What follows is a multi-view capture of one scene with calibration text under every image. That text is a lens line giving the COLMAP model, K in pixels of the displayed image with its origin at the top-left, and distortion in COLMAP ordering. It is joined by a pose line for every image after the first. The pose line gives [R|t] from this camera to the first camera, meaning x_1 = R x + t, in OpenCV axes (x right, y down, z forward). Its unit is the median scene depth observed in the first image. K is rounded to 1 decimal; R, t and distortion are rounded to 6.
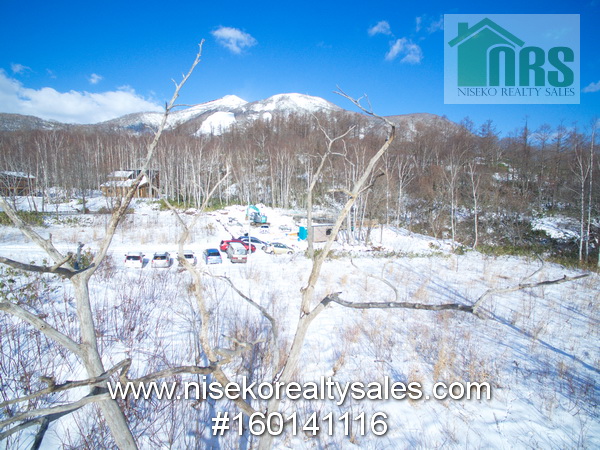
lens RADIAL K [[352.8, 0, 302.6], [0, 352.8, 223.1], [0, 0, 1]] dist [0.000713, 0.002469]
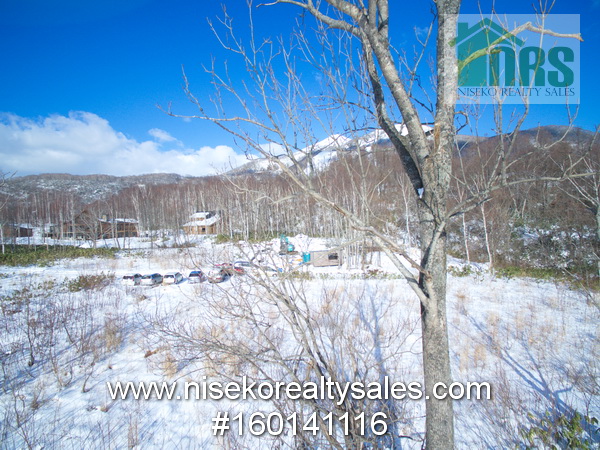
lens RADIAL K [[352.8, 0, 303.7], [0, 352.8, 225.6], [0, 0, 1]] dist [0.000713, 0.002469]
pose [[0.952750, -0.054995, -0.298735, 0.188168], [0.028193, 0.995239, -0.093300, 0.017217], [0.302444, 0.080470, 0.949764, -0.013815]]
